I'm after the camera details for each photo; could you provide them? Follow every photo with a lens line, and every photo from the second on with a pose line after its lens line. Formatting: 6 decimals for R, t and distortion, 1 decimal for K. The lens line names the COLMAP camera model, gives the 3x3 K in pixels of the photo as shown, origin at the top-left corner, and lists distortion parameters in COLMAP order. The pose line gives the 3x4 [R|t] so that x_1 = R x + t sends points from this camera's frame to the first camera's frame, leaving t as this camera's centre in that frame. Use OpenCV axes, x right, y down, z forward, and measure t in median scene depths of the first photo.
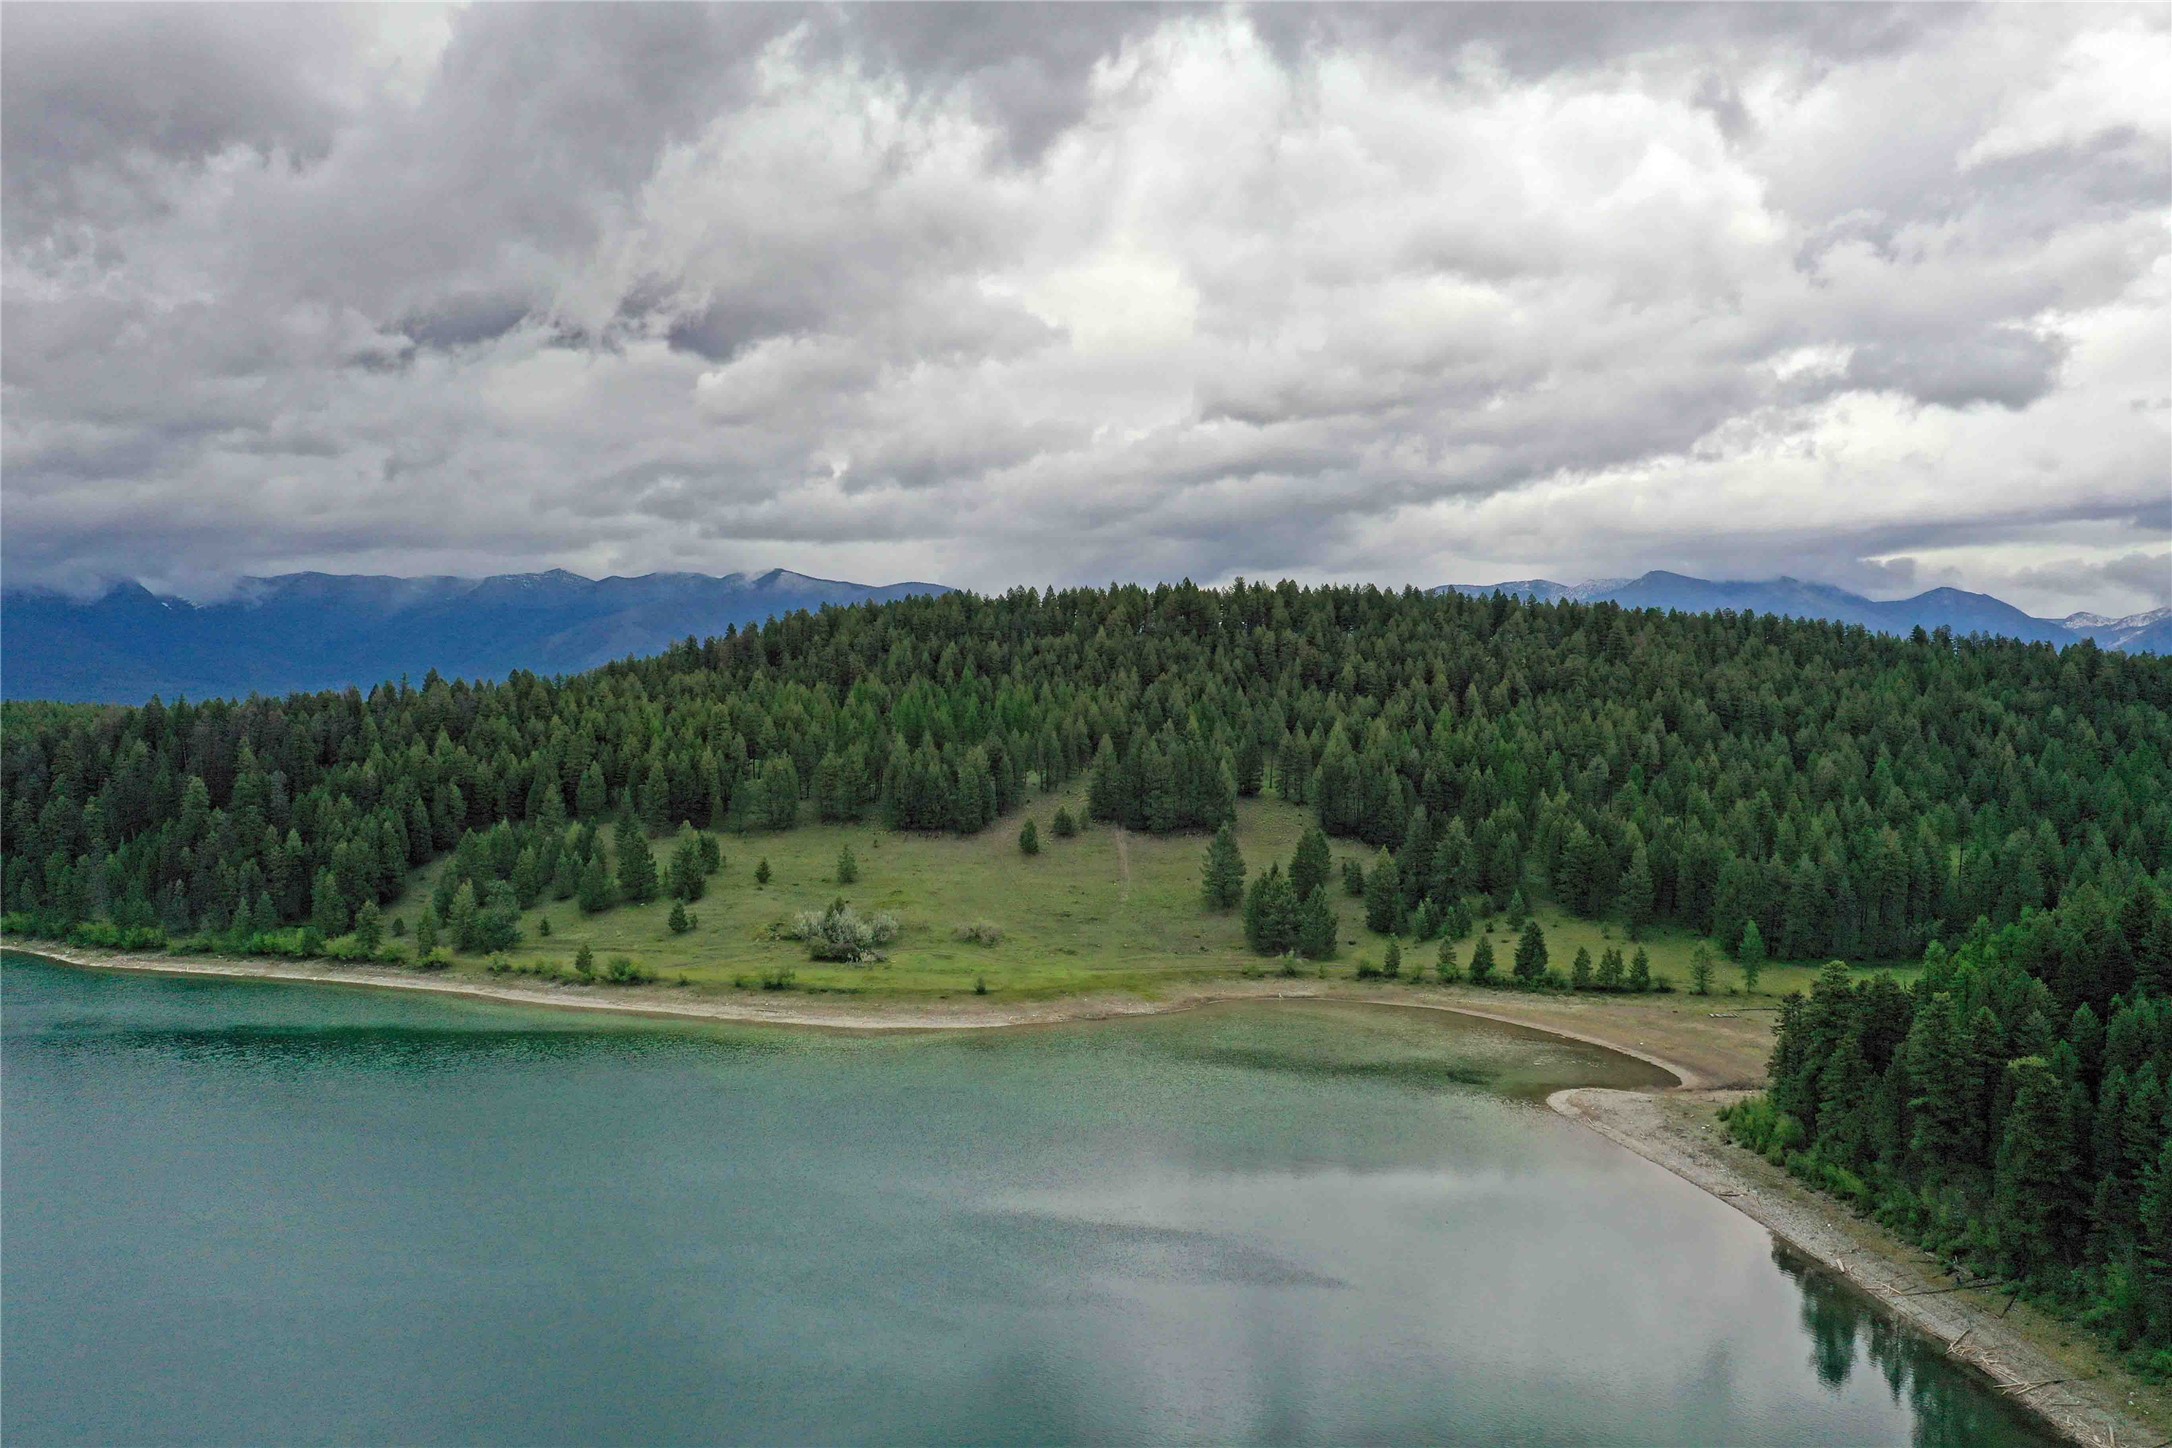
lens RADIAL K [[1750.3, 0, 1090.0], [0, 1750.3, 727.2], [0, 0, 1]] dist [0.013805, 0.004981]
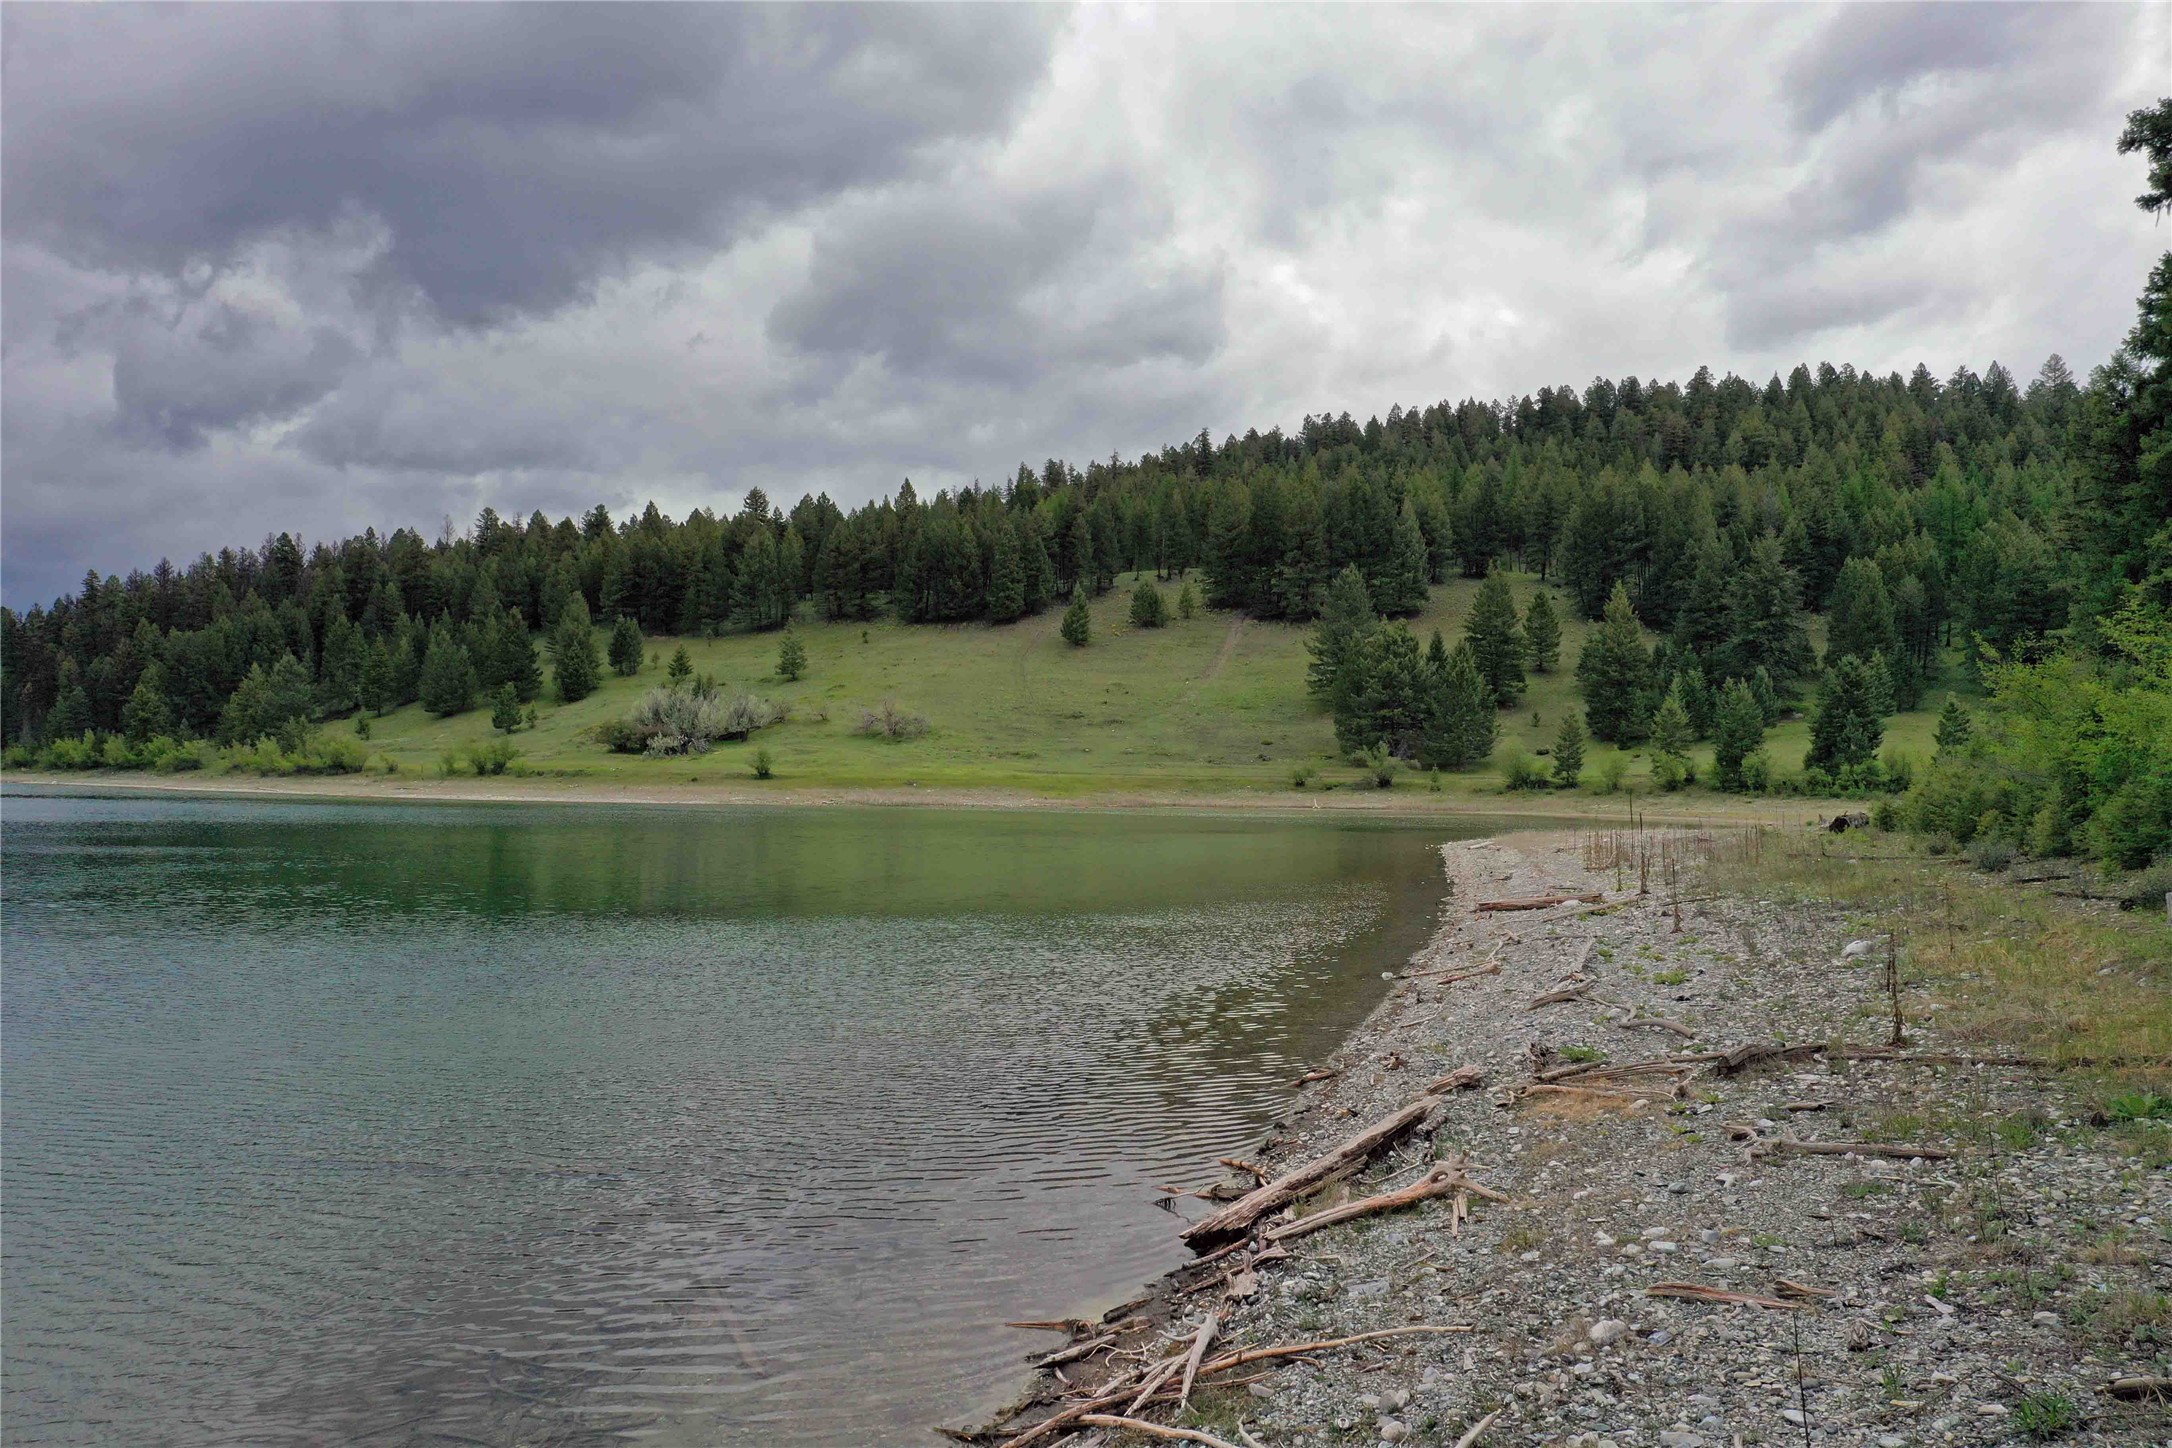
lens RADIAL K [[1750.3, 0, 1090.3], [0, 1750.3, 732.1], [0, 0, 1]] dist [0.013805, 0.004981]
pose [[0.933960, -0.006848, -0.357312, 0.224686], [-0.009286, 0.999014, -0.043420, 0.149463], [0.357257, 0.043870, 0.932975, 0.469371]]
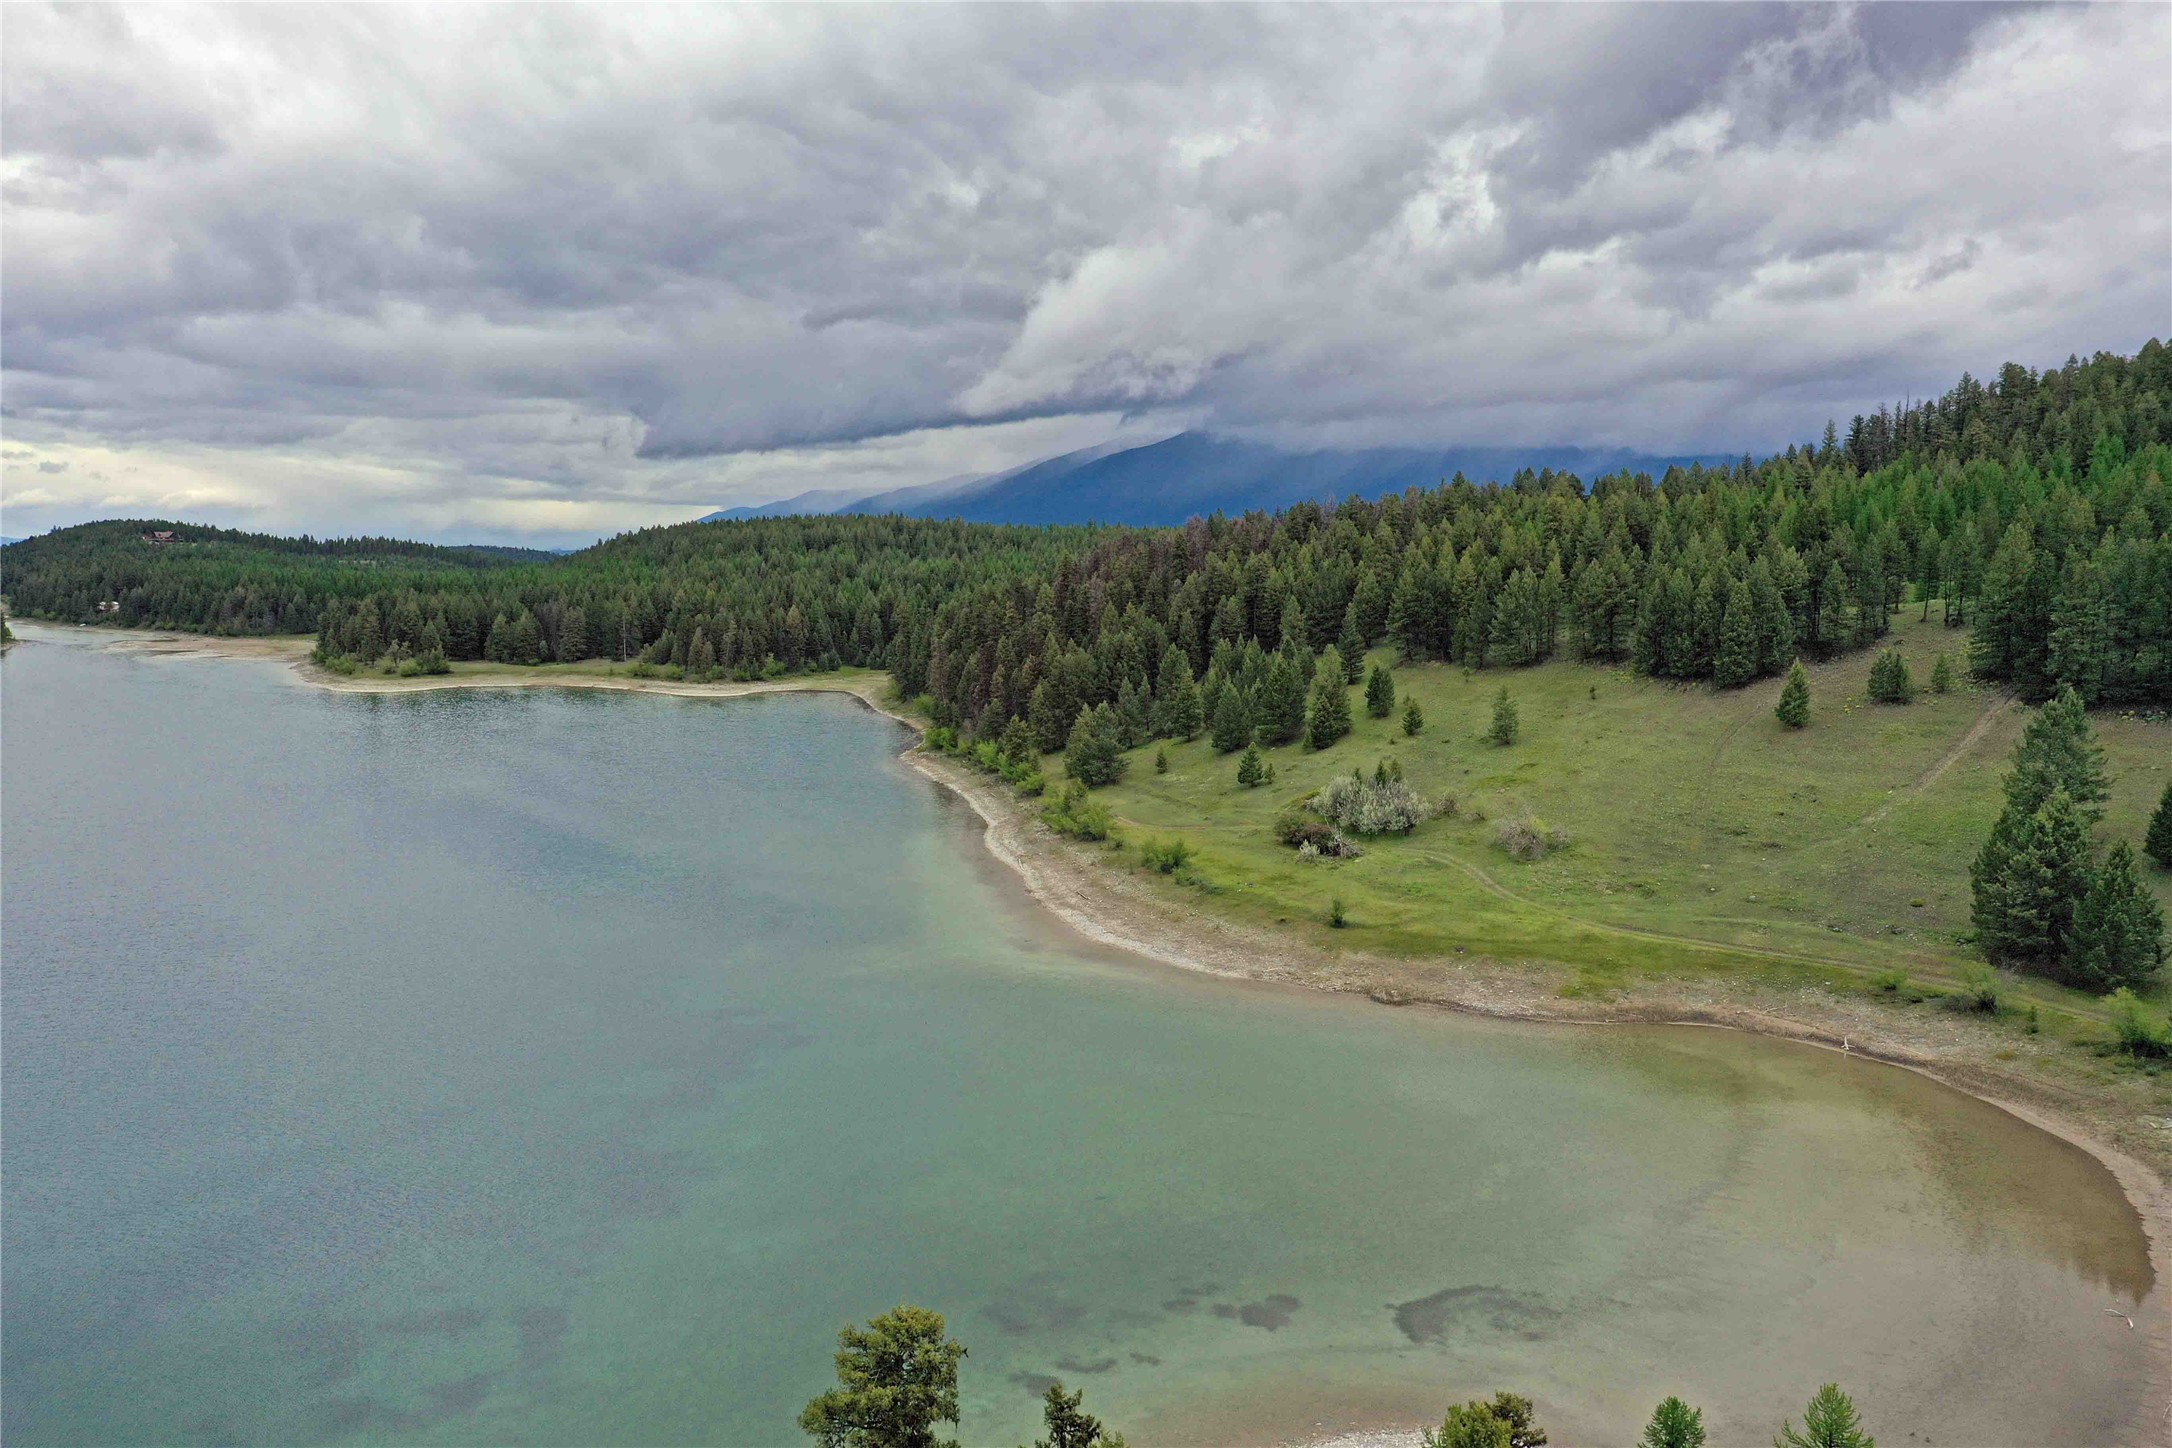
lens RADIAL K [[1750.3, 0, 1079.9], [0, 1750.3, 734.0], [0, 0, 1]] dist [0.013805, 0.004981]
pose [[0.546152, 0.081880, -0.833675, 0.374728], [-0.009744, 0.995765, 0.091417, 0.026048], [0.837630, -0.041804, 0.544636, 0.543331]]
